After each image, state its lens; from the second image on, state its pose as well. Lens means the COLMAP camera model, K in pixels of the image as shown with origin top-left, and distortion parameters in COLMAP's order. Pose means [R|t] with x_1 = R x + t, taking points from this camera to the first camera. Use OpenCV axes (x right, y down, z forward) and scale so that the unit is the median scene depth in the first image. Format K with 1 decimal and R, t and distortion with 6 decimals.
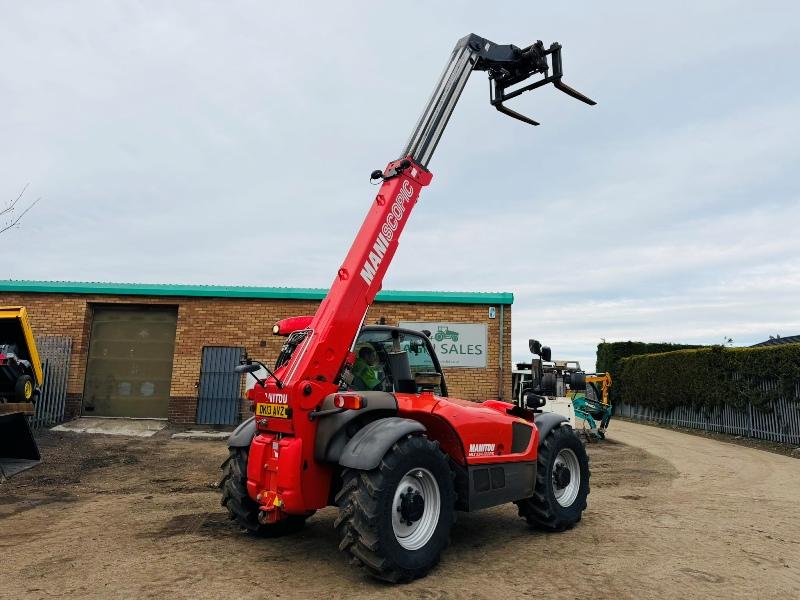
lens RADIAL K [[561.0, 0, 398.8], [0, 561.0, 298.4], [0, 0, 1]] dist [0.066323, -0.072216]
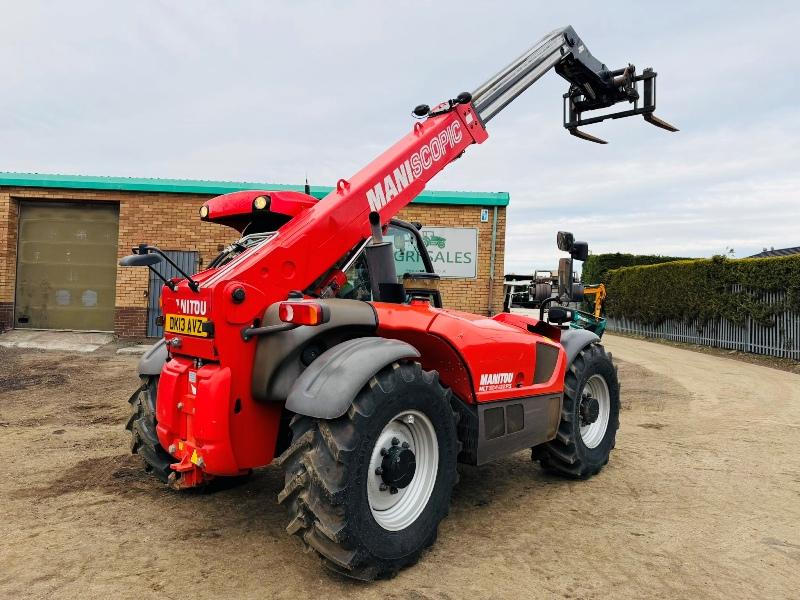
lens RADIAL K [[561.0, 0, 401.6], [0, 561.0, 294.3], [0, 0, 1]] dist [0.066323, -0.072216]
pose [[0.999025, 0.006402, 0.043681, -0.000807], [-0.012658, 0.989424, 0.144496, 0.023200], [-0.042294, -0.144908, 0.988541, 0.124990]]
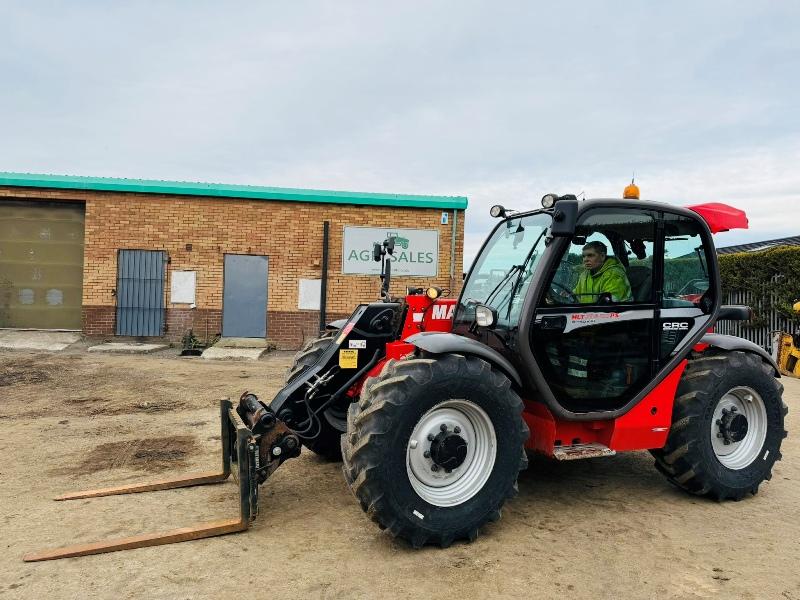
lens RADIAL K [[561.0, 0, 400.3], [0, 561.0, 300.1], [0, 0, 1]] dist [0.066323, -0.072216]
pose [[0.991381, 0.001401, 0.130999, -0.031100], [-0.022141, 0.987350, 0.157005, 0.015994], [-0.129122, -0.158552, 0.978871, 0.077332]]
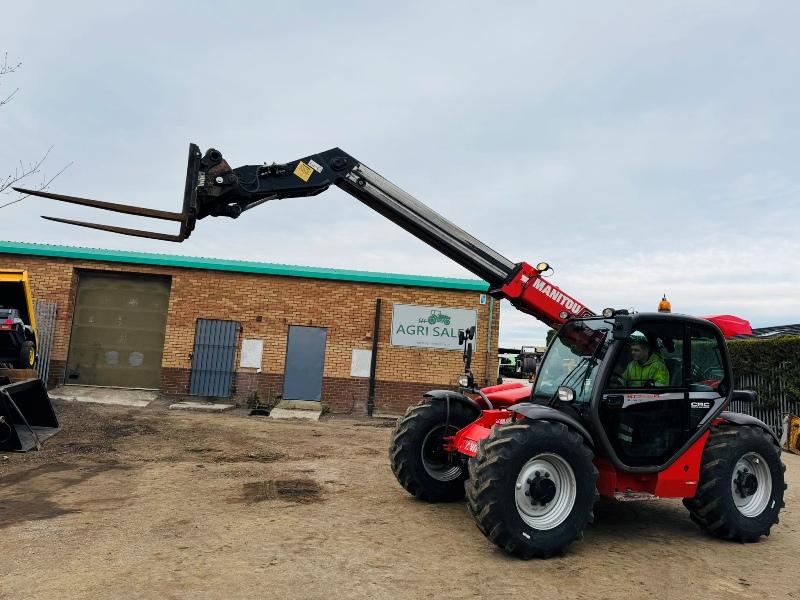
lens RADIAL K [[561.0, 0, 397.3], [0, 561.0, 300.0], [0, 0, 1]] dist [0.066323, -0.072216]
pose [[0.992601, 0.048952, 0.111117, -0.115705], [-0.053733, 0.997736, 0.040454, -0.007498], [-0.108885, -0.046125, 0.992984, -0.029158]]
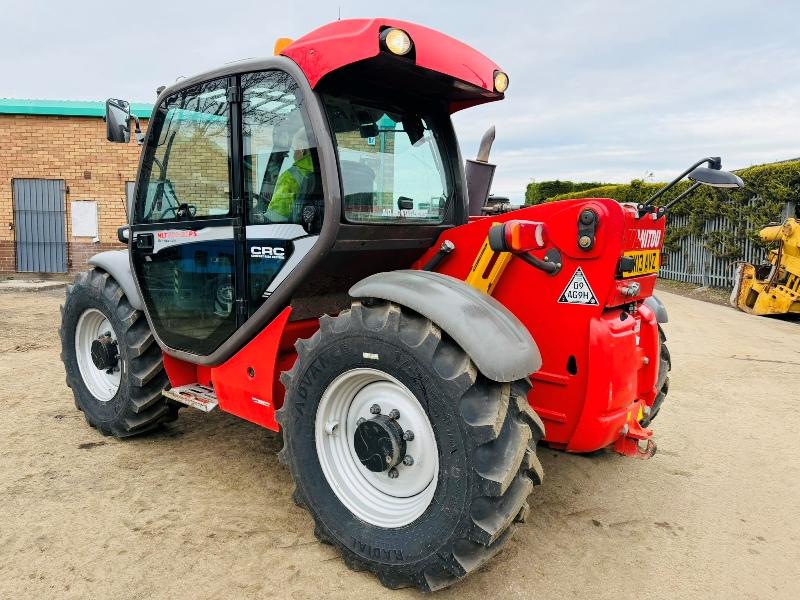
lens RADIAL K [[561.0, 0, 397.5], [0, 561.0, 303.2], [0, 0, 1]] dist [0.066323, -0.072216]
pose [[0.996999, -0.017725, 0.075361, 0.145554], [-0.003575, 0.961857, 0.273530, 0.034244], [-0.077335, -0.272978, 0.958907, 0.140320]]
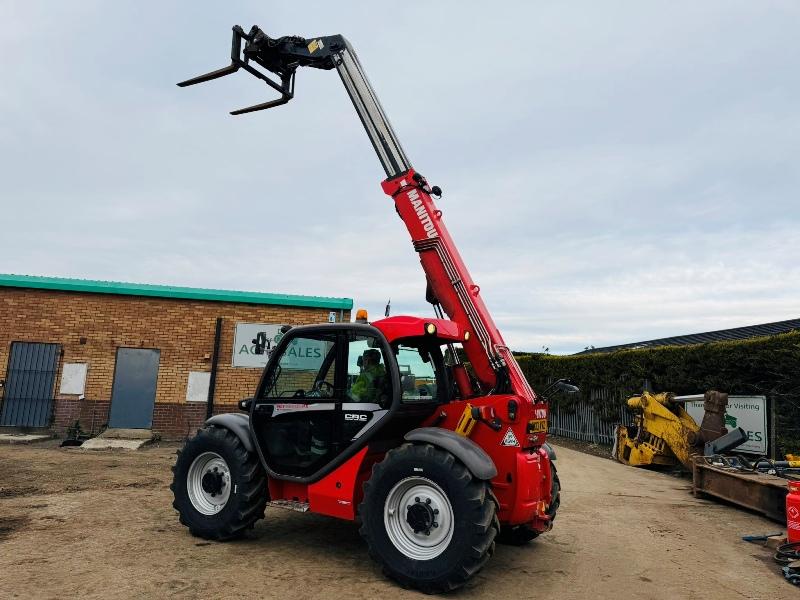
lens RADIAL K [[561.0, 0, 398.6], [0, 561.0, 303.9], [0, 0, 1]] dist [0.066323, -0.072216]
pose [[0.974181, 0.045100, 0.221219, 0.059059], [-0.046579, 0.998914, 0.001474, -0.006684], [-0.220912, -0.011740, 0.975223, -0.035080]]
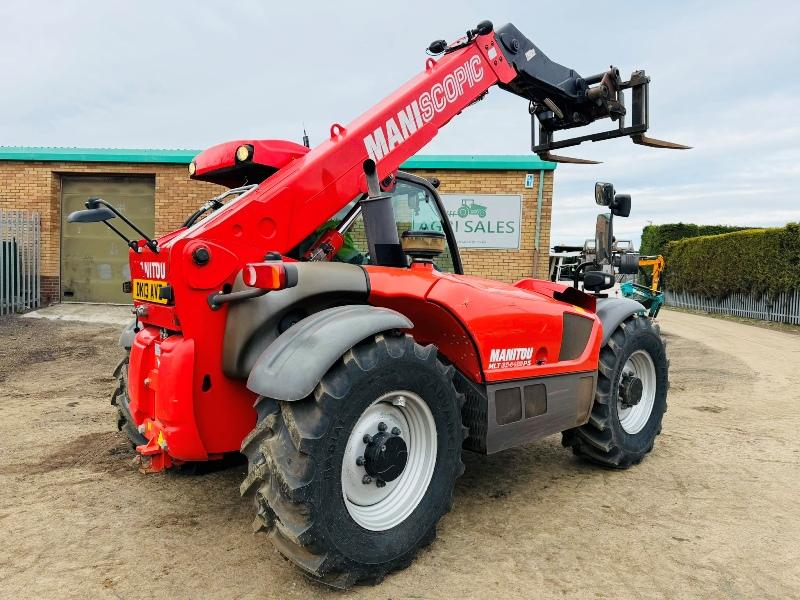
lens RADIAL K [[561.0, 0, 401.0], [0, 561.0, 302.8], [0, 0, 1]] dist [0.066323, -0.072216]
pose [[0.998794, 0.004207, -0.048920, 0.022774], [0.005717, 0.979581, 0.200967, 0.034774], [0.048767, -0.201005, 0.978376, 0.161707]]
